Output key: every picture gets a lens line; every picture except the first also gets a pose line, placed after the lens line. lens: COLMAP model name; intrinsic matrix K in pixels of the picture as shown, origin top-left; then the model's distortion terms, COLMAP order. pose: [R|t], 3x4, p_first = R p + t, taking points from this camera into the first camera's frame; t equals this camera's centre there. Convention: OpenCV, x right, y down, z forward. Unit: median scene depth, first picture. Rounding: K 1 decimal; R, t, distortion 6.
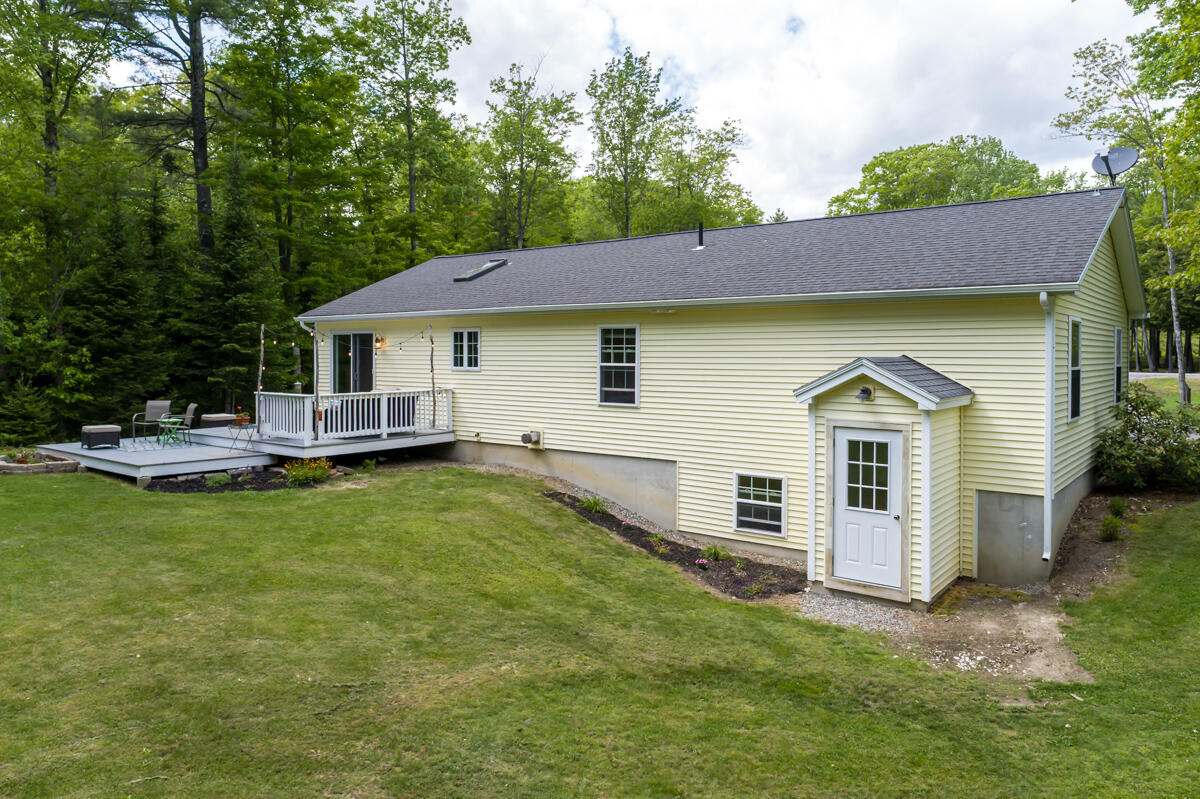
lens RADIAL K [[811.8, 0, 600.0], [0, 811.8, 399.5], [0, 0, 1]] dist [0.002316, 0.000736]
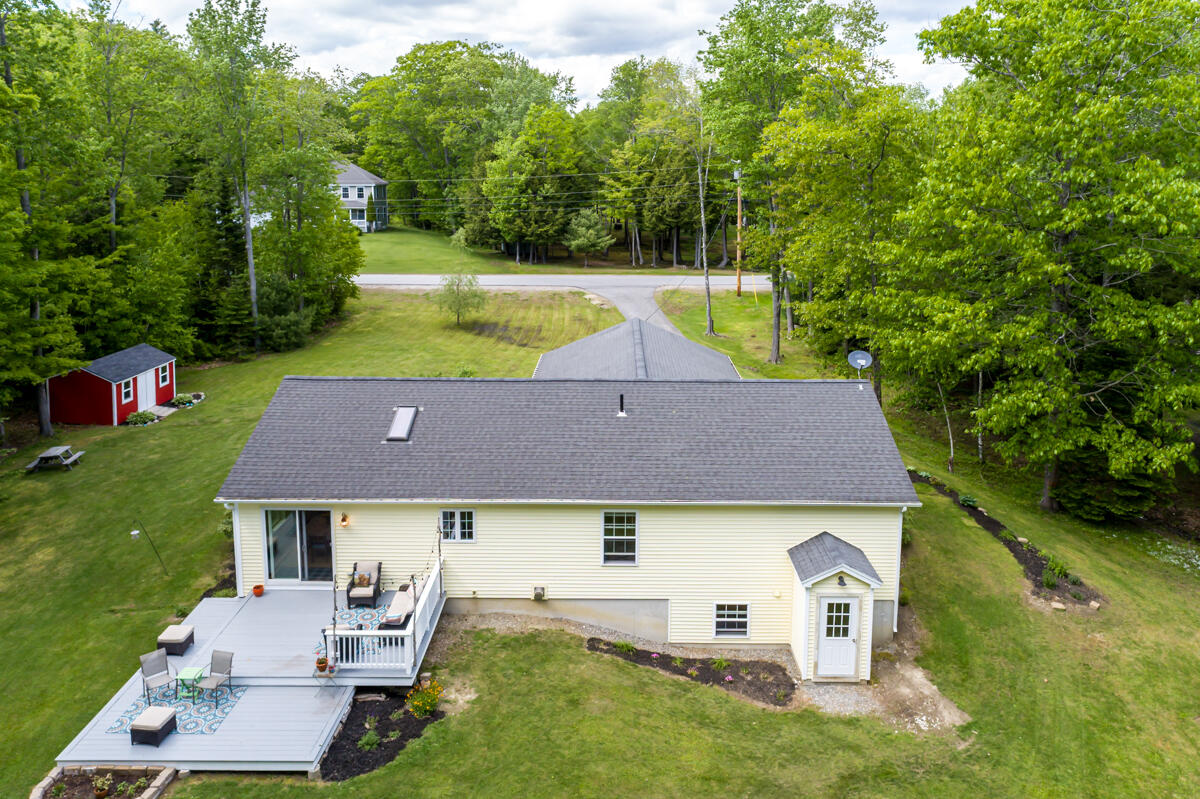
lens RADIAL K [[846.3, 0, 601.5], [0, 846.3, 304.5], [0, 0, 1]] dist [0.009454, 0.000966]
pose [[0.789262, -0.099470, 0.605946, -0.921577], [0.030988, 0.991987, 0.122478, -0.676036], [-0.613274, -0.077890, 0.786021, -0.086394]]
